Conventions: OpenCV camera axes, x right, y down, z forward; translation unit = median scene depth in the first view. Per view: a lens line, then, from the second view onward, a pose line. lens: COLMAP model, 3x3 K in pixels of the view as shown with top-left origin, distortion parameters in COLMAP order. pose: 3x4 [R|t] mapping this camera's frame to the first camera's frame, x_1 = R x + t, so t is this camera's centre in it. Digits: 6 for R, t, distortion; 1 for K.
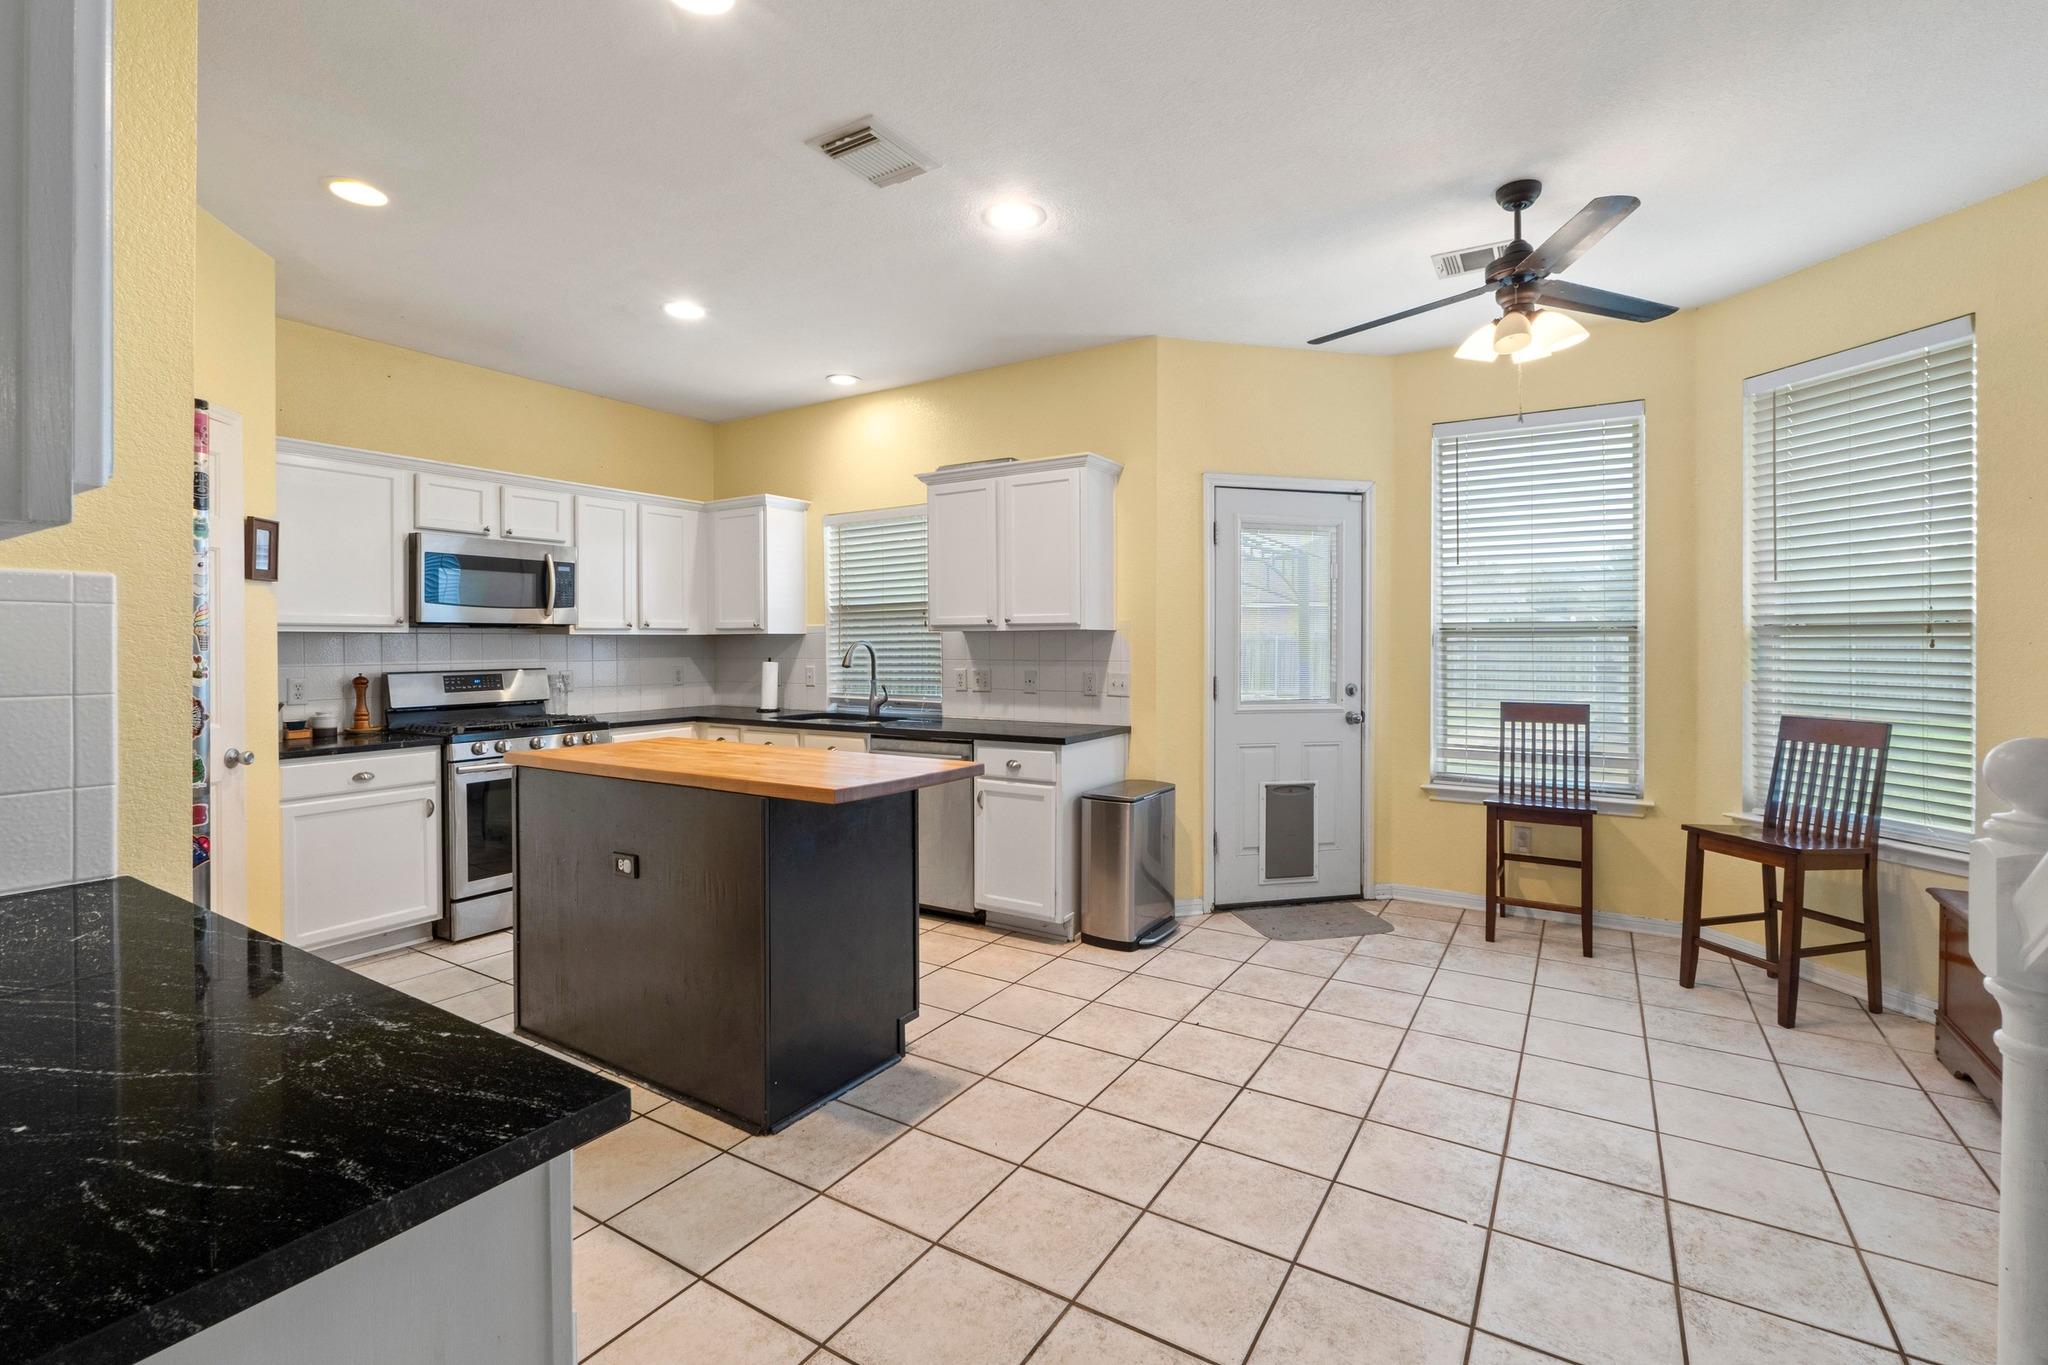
lens RADIAL K [[881.3, 0, 1048.3], [0, 881.3, 634.9], [0, 0, 1]] dist [-0.002704, -0.001201]
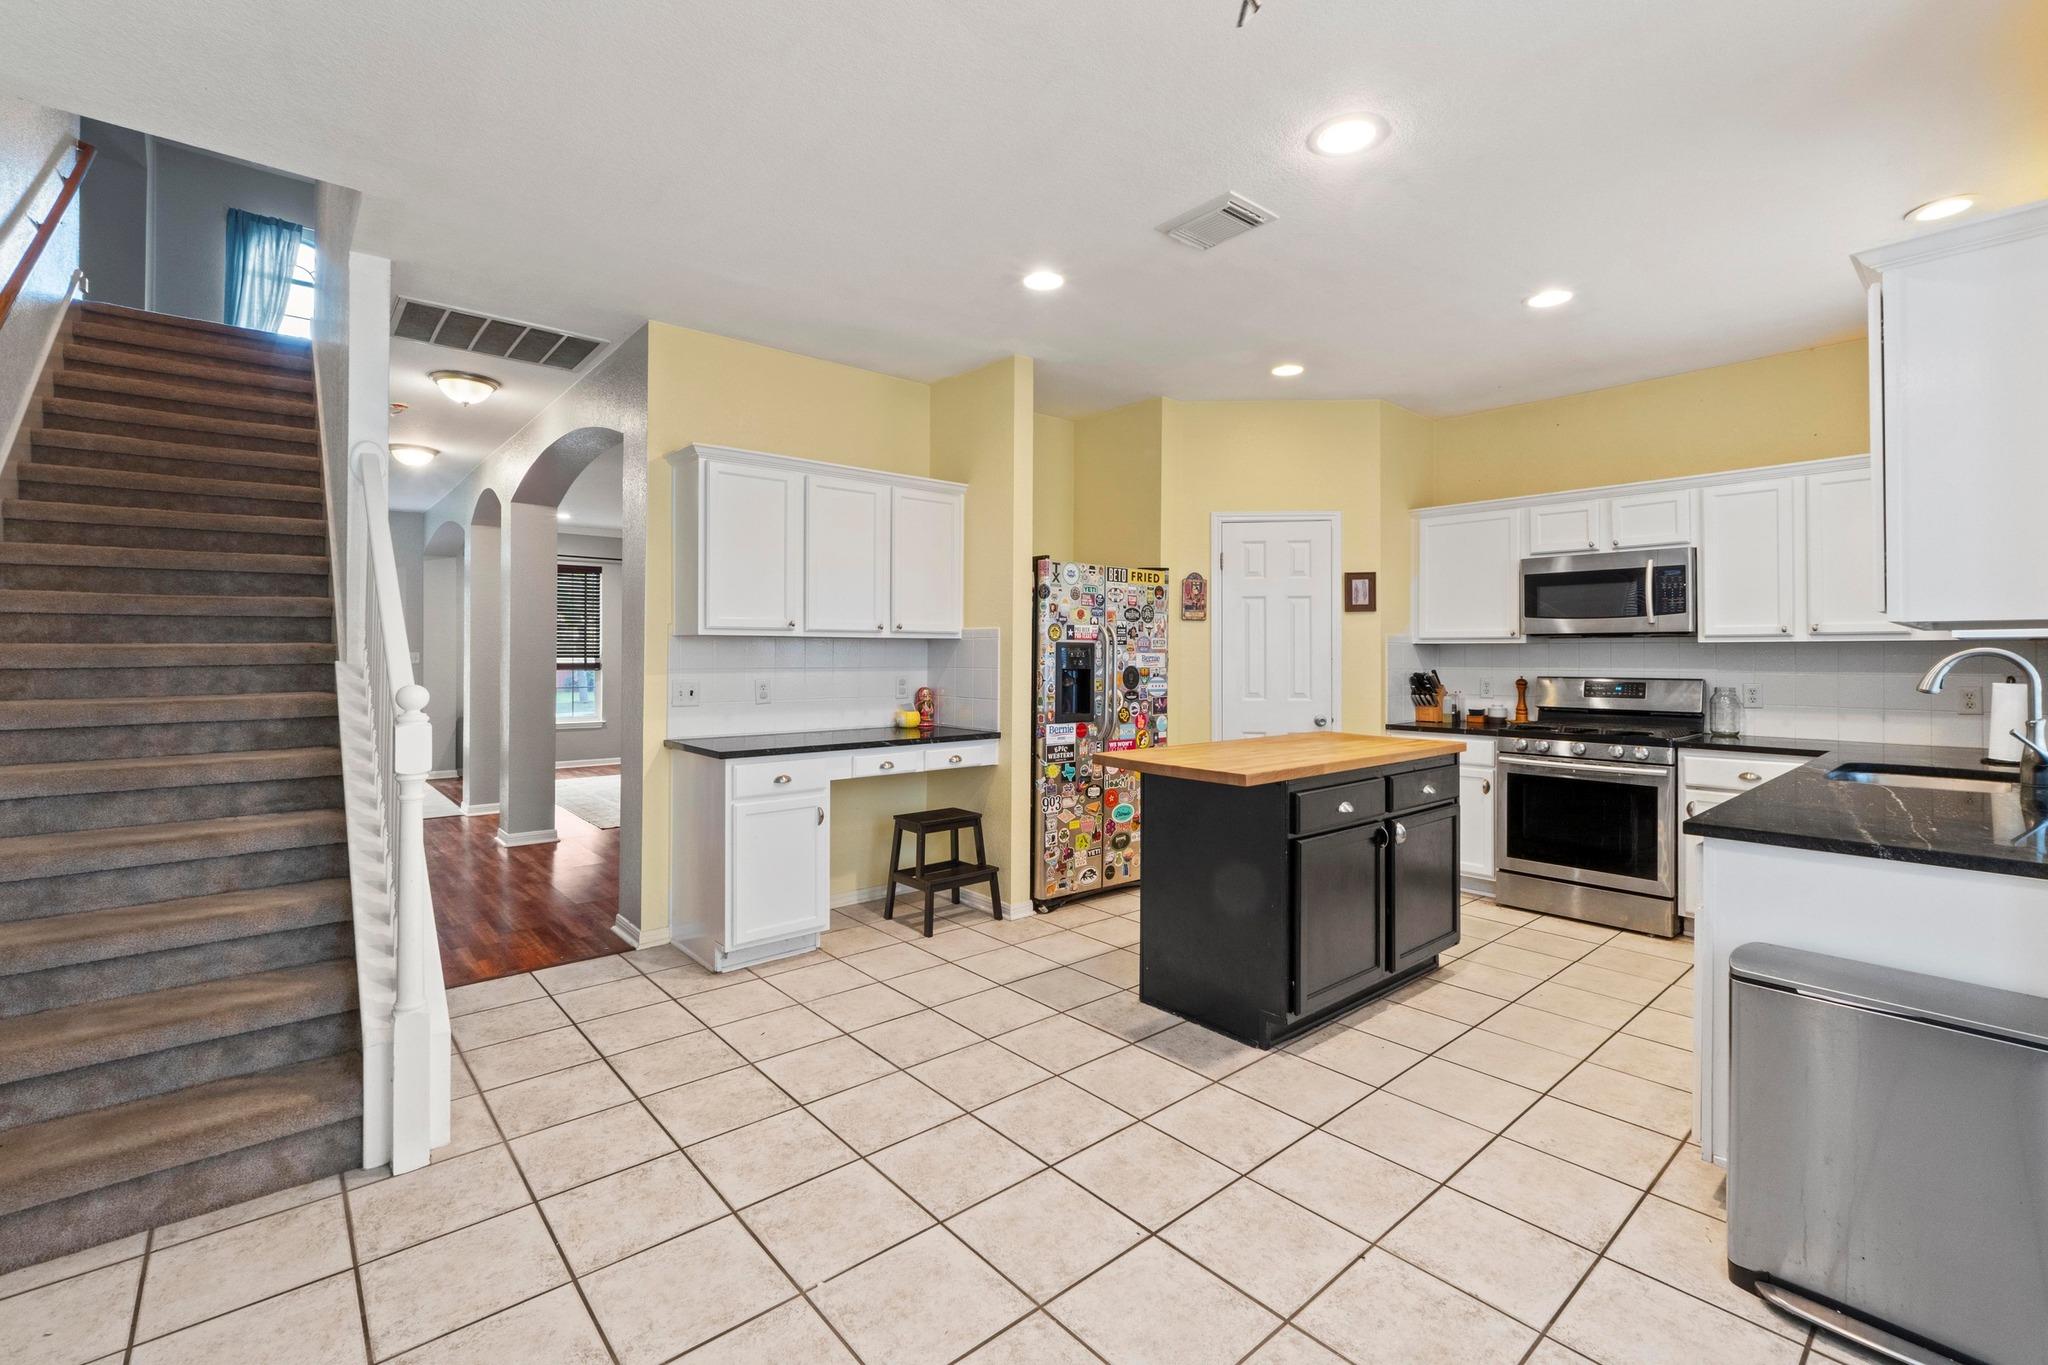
lens RADIAL K [[881.3, 0, 1026.1], [0, 881.3, 649.7], [0, 0, 1]] dist [-0.002704, -0.001201]
pose [[-0.290755, -0.002182, -0.956795, 0.562425], [0.007652, 0.999960, -0.004606, 0.006004], [0.956767, -0.008661, -0.290727, 0.641019]]
